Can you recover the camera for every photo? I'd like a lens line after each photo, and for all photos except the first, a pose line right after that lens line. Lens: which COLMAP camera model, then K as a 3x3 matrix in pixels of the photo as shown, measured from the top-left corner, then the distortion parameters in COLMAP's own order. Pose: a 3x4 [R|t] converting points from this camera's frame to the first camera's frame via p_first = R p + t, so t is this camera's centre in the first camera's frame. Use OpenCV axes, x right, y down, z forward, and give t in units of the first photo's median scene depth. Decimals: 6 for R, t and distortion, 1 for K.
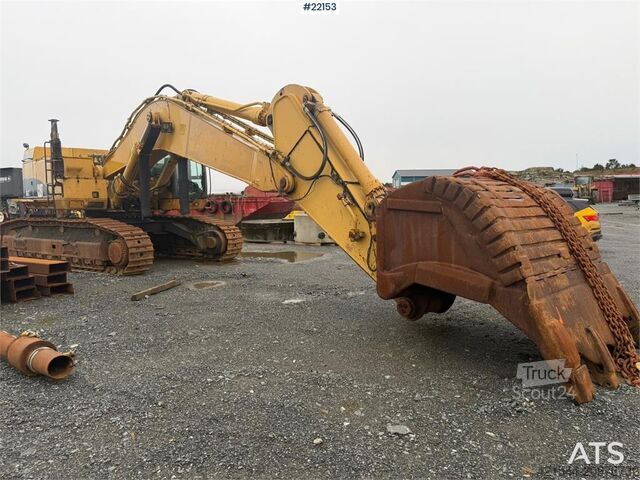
lens RADIAL K [[444.7, 0, 320.0], [0, 444.7, 240.0], [0, 0, 1]] dist [0.139081, -0.237457]
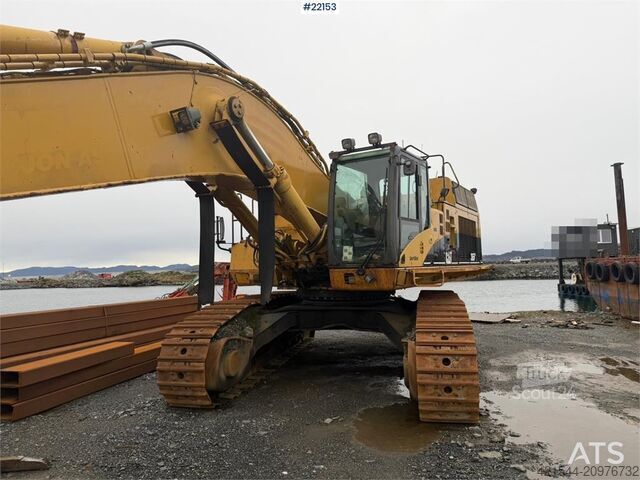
lens RADIAL K [[442.9, 0, 323.1], [0, 442.9, 241.5], [0, 0, 1]] dist [0.100594, -0.130945]
pose [[0.286028, -0.058297, -0.956446, 0.178920], [-0.059417, 0.995148, -0.078425, -0.093796], [0.956377, 0.079261, 0.281177, 0.968705]]
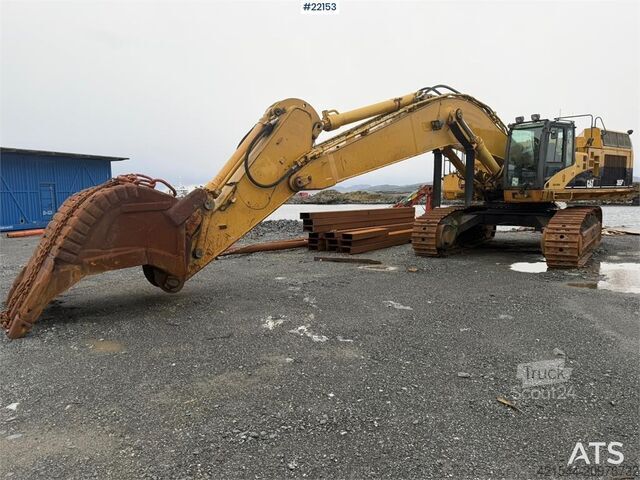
lens RADIAL K [[446.8, 0, 315.4], [0, 446.8, 244.2], [0, 0, 1]] dist [0.115407, -0.180779]
pose [[-0.120478, 0.121296, -0.985278, 0.769418], [-0.072410, 0.988790, 0.130583, -0.085507], [0.990072, 0.087076, -0.110344, 0.825893]]
